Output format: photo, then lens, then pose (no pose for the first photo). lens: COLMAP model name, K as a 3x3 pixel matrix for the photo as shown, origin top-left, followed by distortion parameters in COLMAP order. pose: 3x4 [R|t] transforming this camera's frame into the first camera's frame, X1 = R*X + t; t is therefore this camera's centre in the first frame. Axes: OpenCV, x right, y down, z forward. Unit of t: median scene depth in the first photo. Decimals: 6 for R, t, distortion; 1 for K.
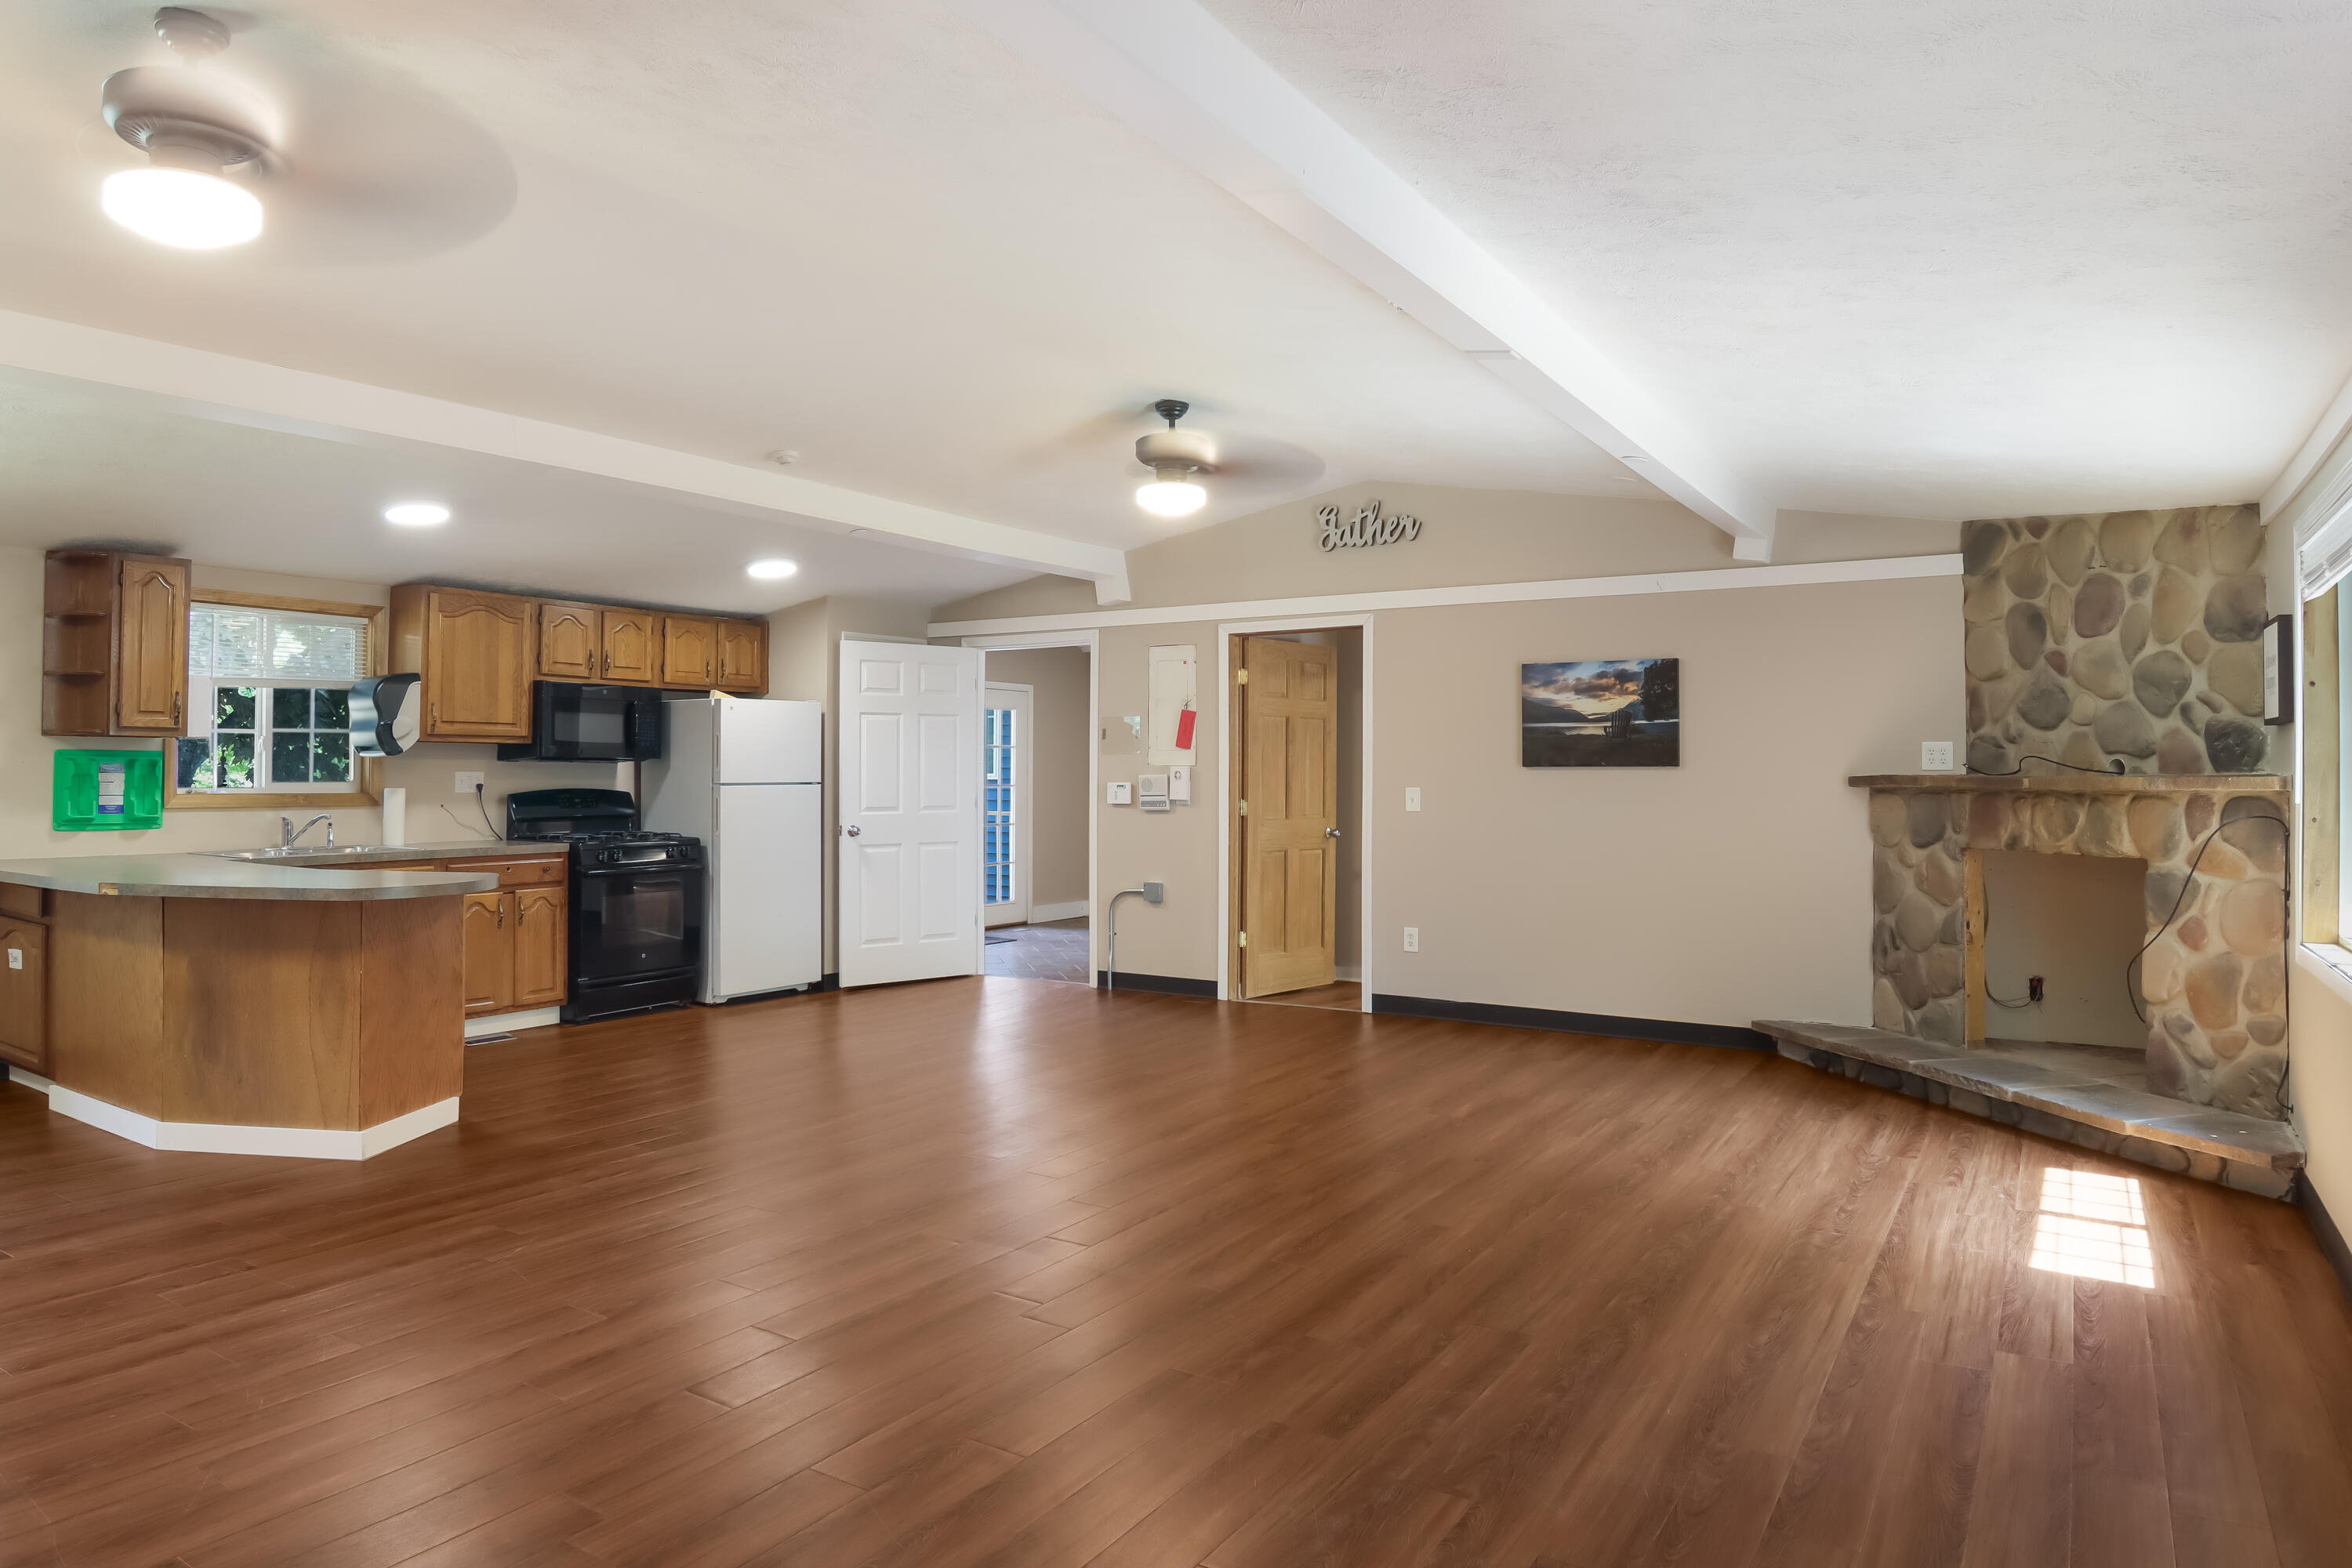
lens RADIAL K [[1347.7, 0, 1174.4], [0, 1347.7, 774.8], [0, 0, 1]] dist [0.008598, -0.001376]
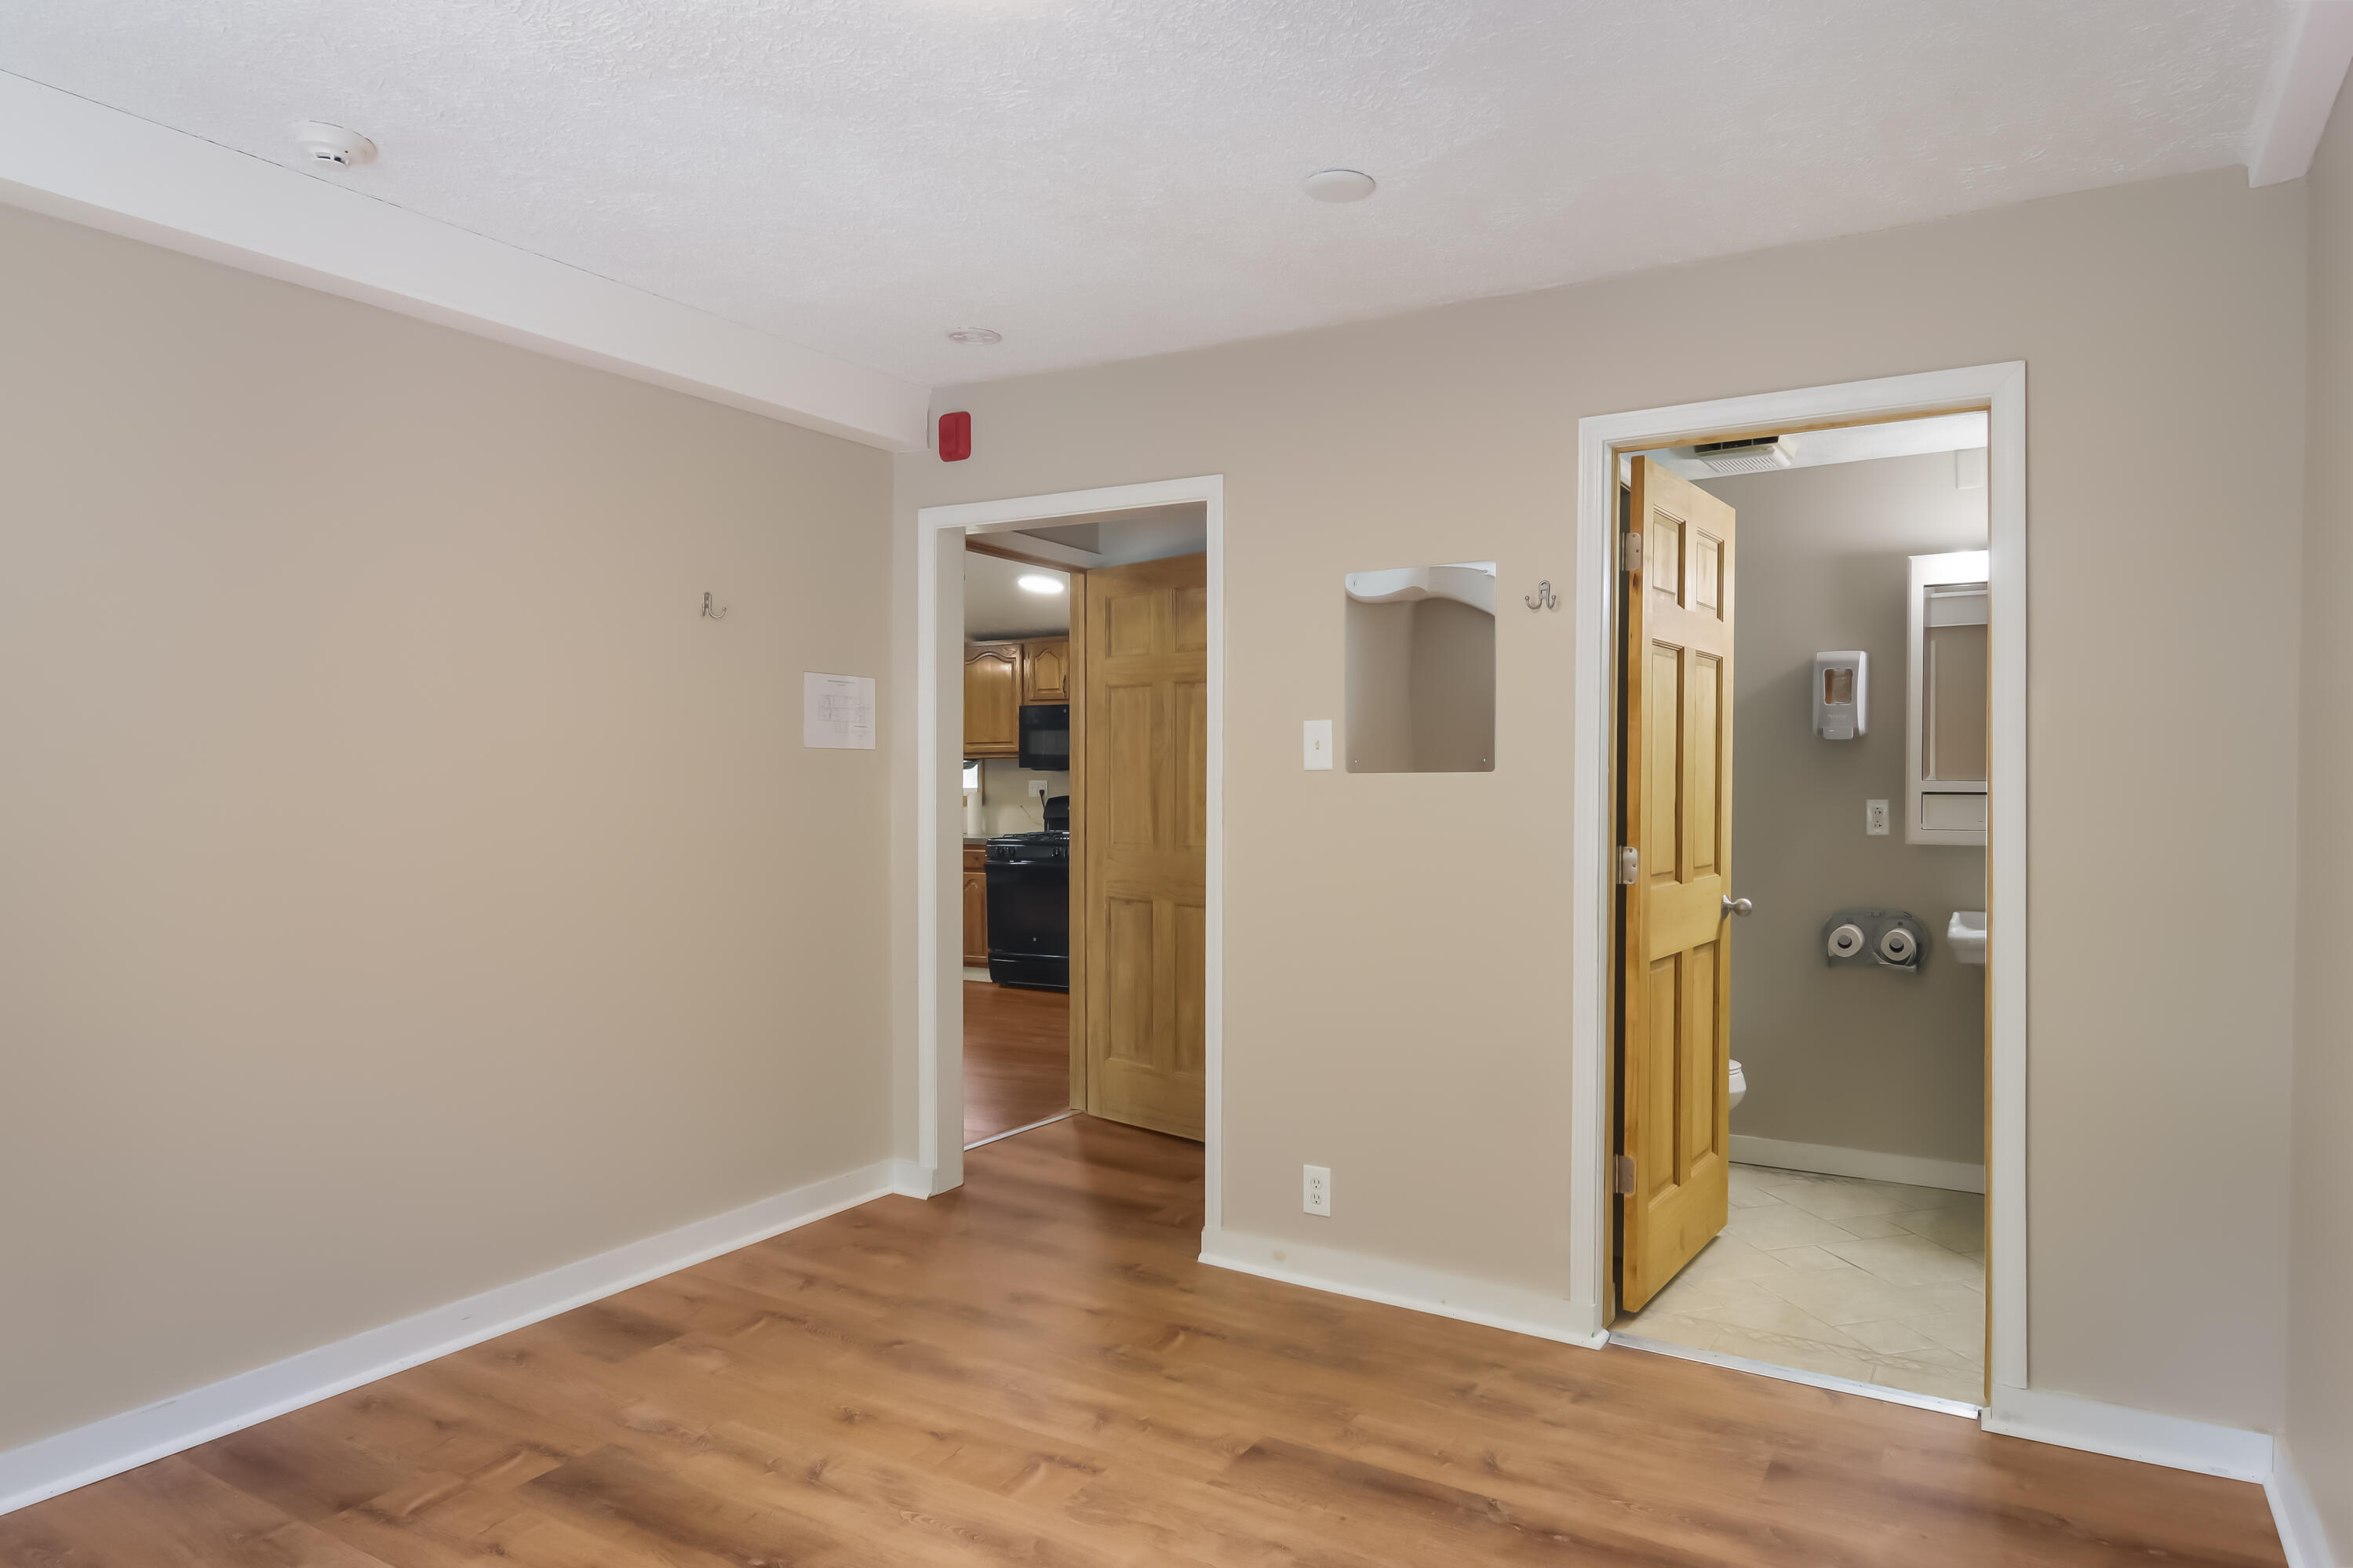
lens RADIAL K [[1348.1, 0, 1178.8], [0, 1348.1, 791.1], [0, 0, 1]] dist [0.008598, -0.001376]
pose [[0.006530, -0.000476, -0.999979, 0.789911], [0.001834, 0.999998, -0.000464, 0.009349], [0.999977, -0.001831, 0.006531, 1.180086]]
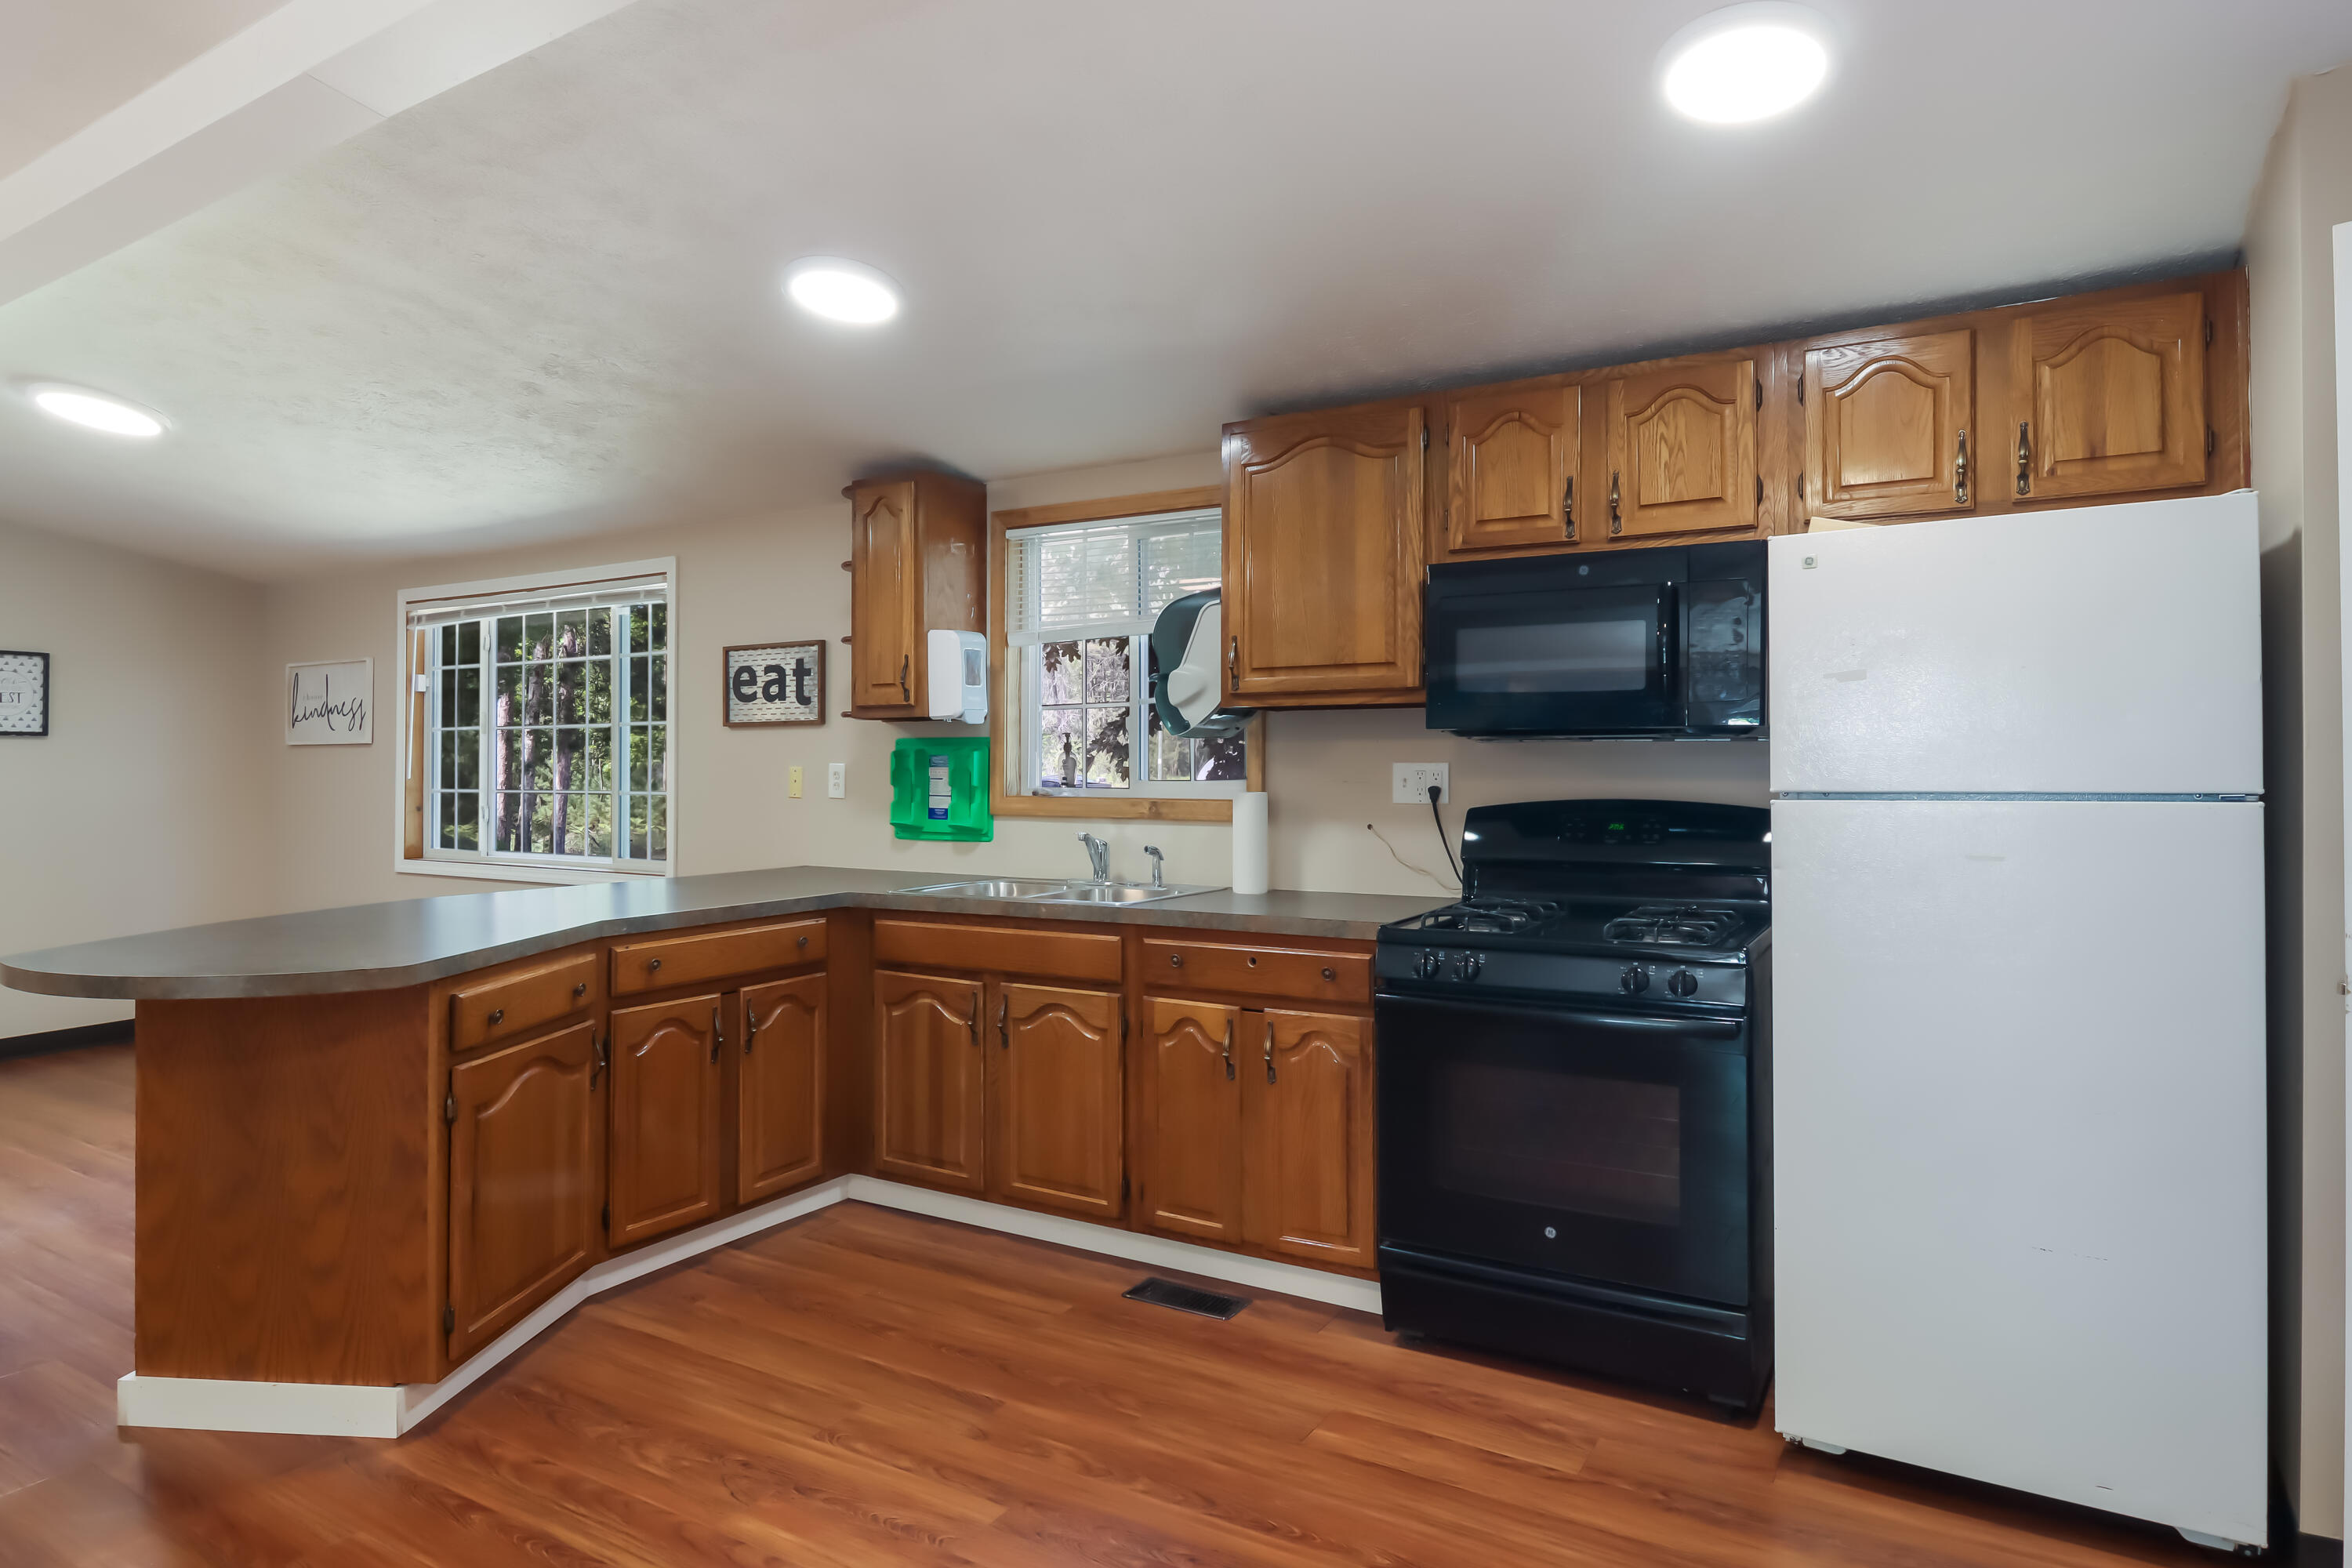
lens RADIAL K [[1327.6, 0, 1171.9], [0, 1327.6, 770.2], [0, 0, 1]] dist [-0.005163, -0.000294]
pose [[0.039000, -0.009328, -0.999196, -0.017372], [-0.004202, 0.999946, -0.009499, 0.005858], [0.999230, 0.004569, 0.038958, 0.928474]]
